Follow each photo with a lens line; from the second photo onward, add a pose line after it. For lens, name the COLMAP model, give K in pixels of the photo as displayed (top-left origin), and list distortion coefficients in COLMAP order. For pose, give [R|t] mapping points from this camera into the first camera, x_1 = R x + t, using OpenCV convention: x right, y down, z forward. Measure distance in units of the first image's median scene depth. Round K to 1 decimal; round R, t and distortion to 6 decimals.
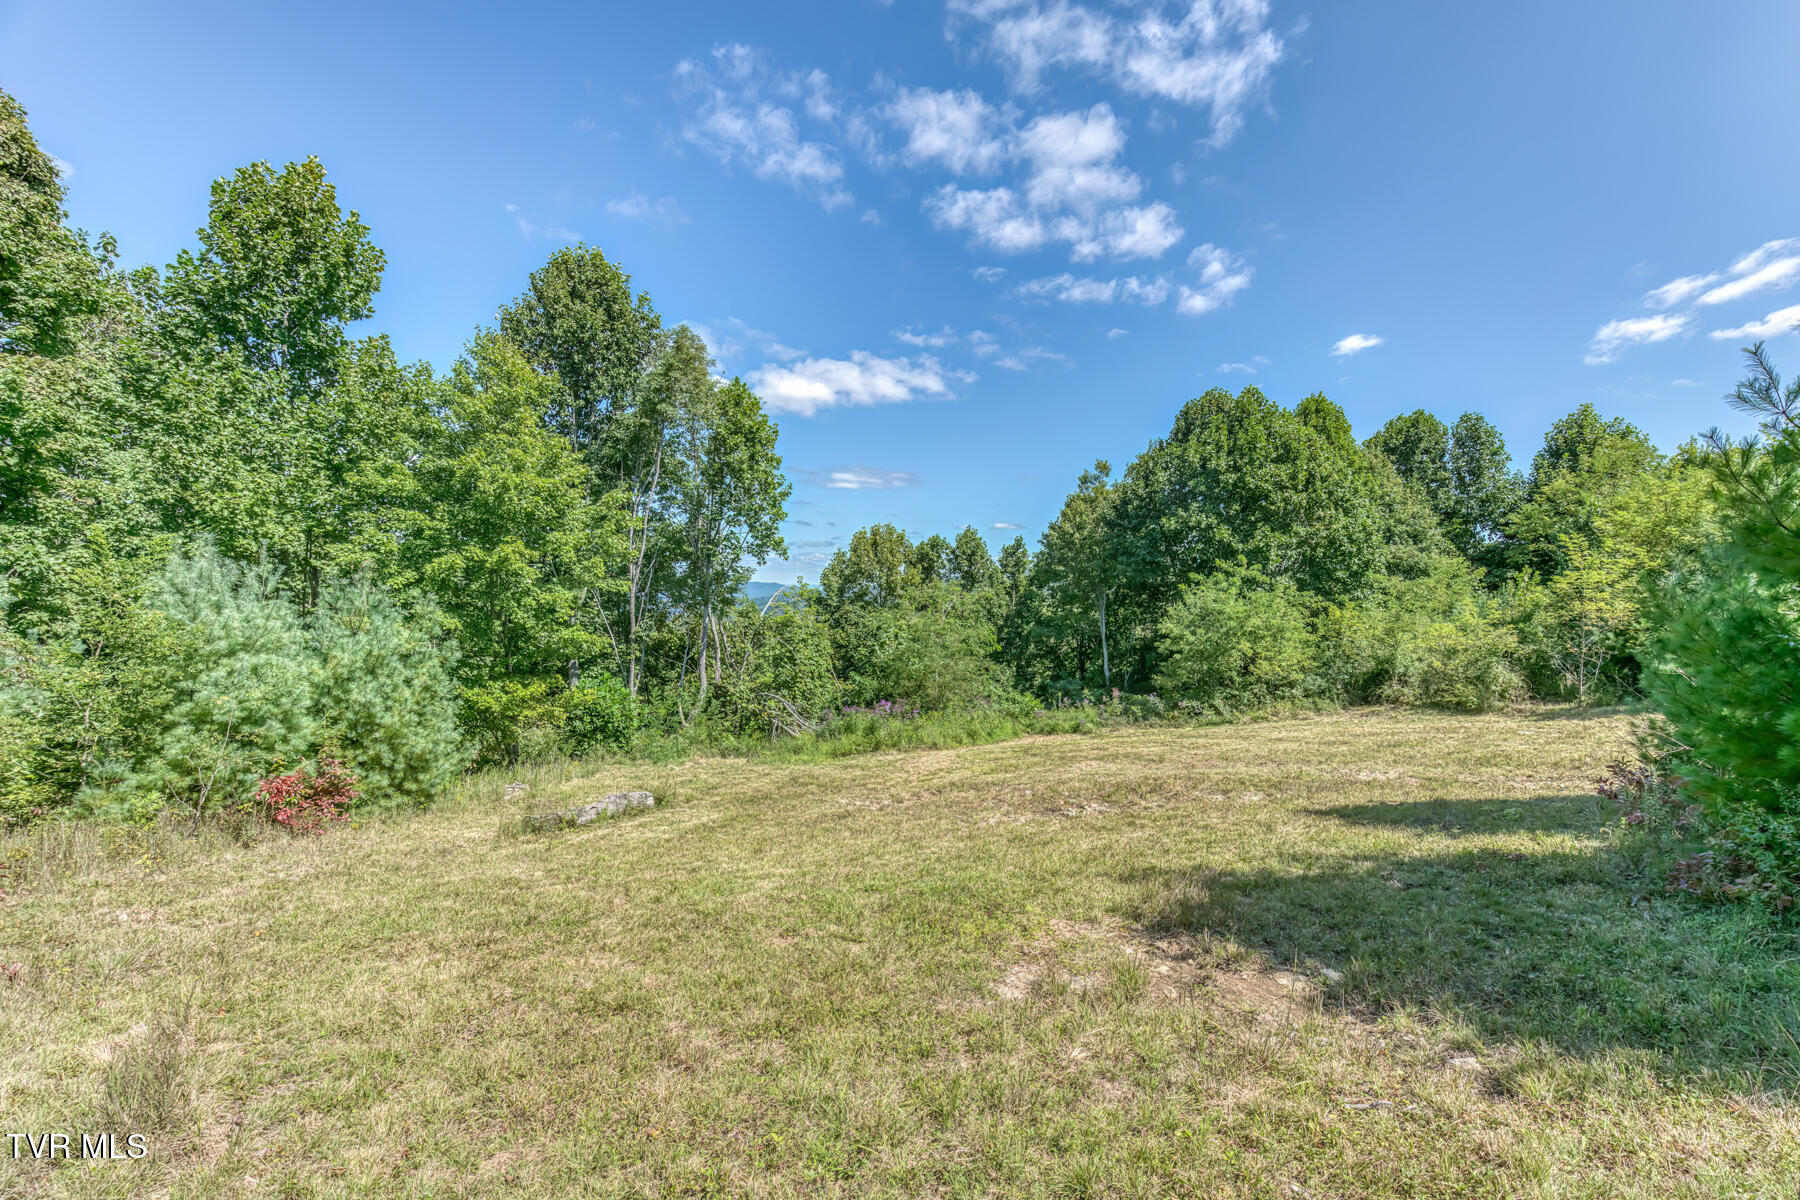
lens RADIAL K [[763.4, 0, 918.4], [0, 763.4, 612.3], [0, 0, 1]] dist [-0.009633, 0.000040]
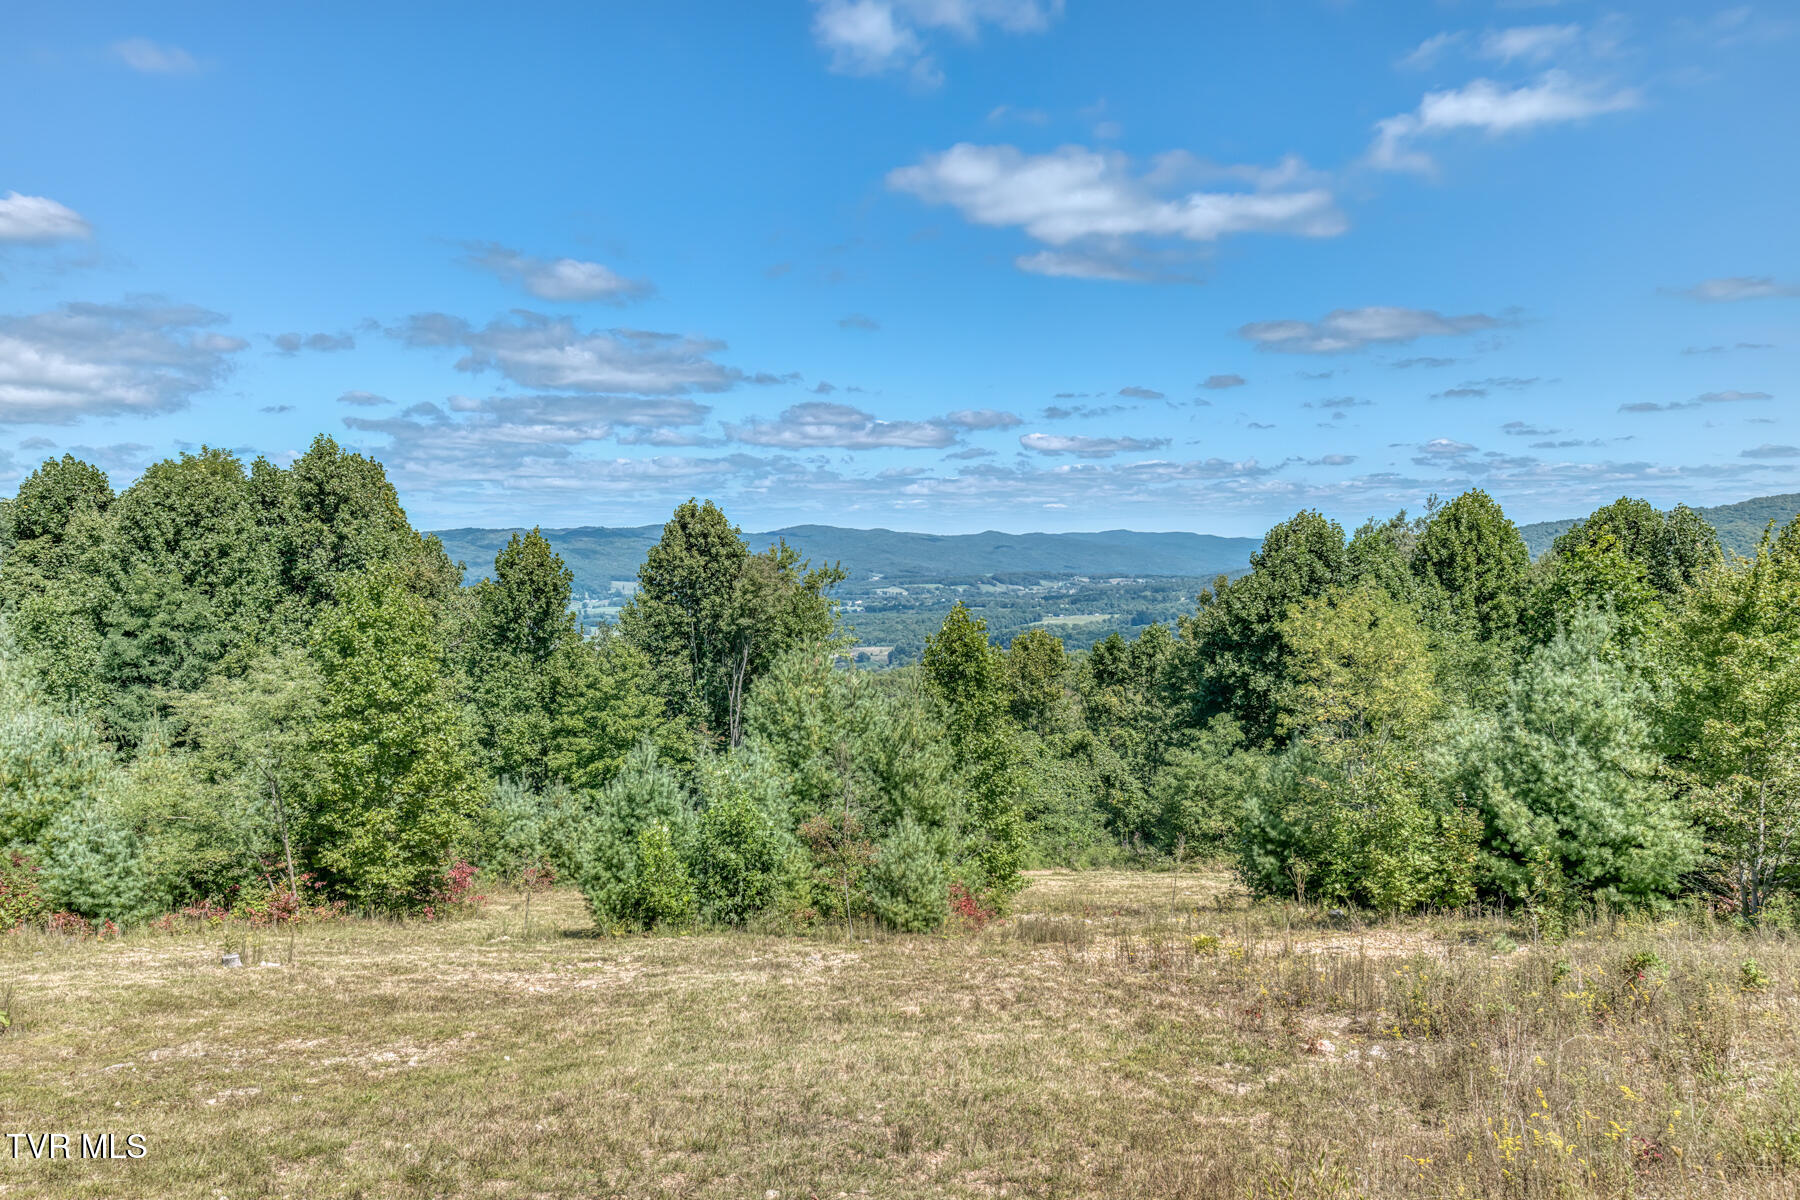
lens RADIAL K [[1455.3, 0, 893.8], [0, 1455.3, 593.8], [0, 0, 1]] dist [0.109313, 0.018975]
pose [[0.895928, -0.017531, -0.443853, 2.270732], [0.021155, 0.999771, 0.003213, -0.642921], [0.443695, -0.012268, 0.896094, -2.652025]]
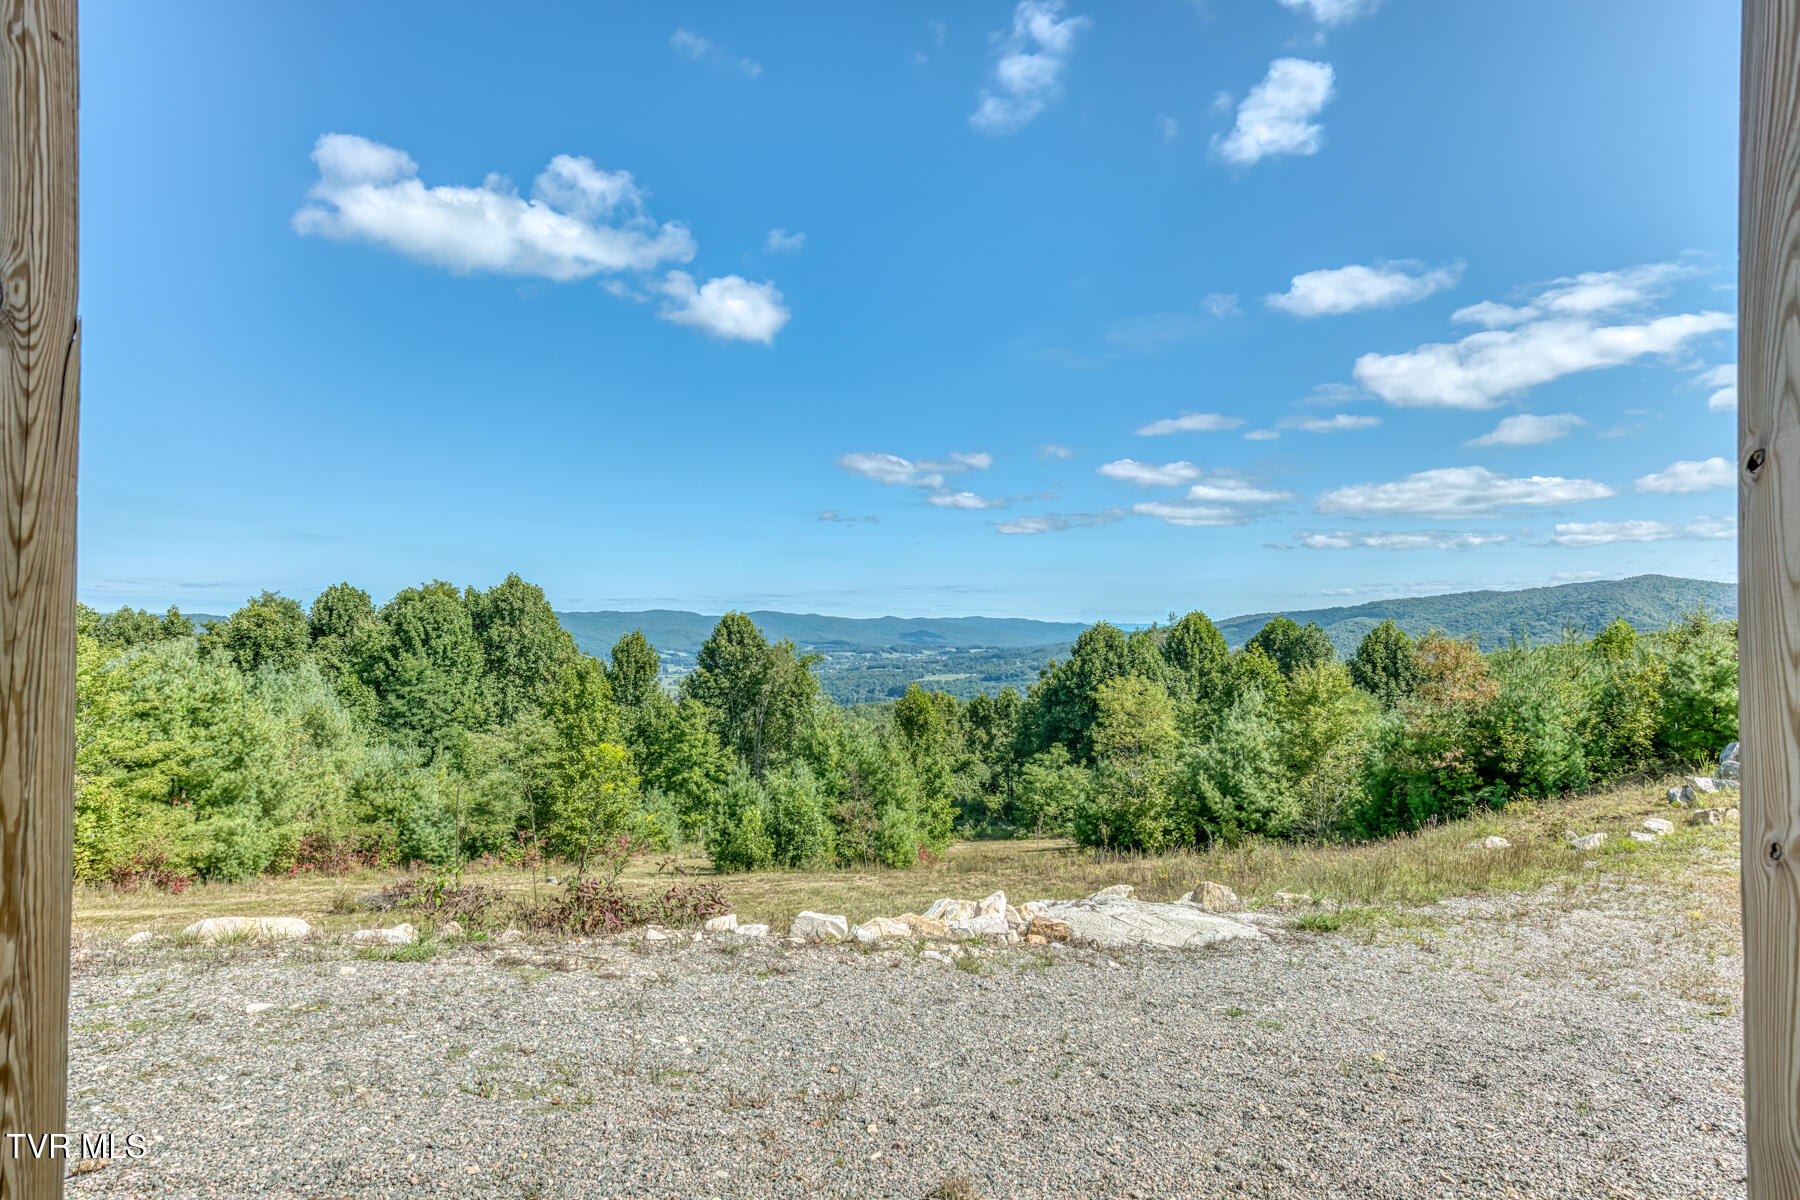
lens RADIAL K [[995.2, 0, 905.0], [0, 995.2, 599.2], [0, 0, 1]] dist [0.040683, -0.002224]
pose [[0.929305, -0.036253, -0.367528, 2.367474], [0.016984, 0.998313, -0.055528, -0.714001], [0.368921, 0.045360, 0.928353, -3.304107]]
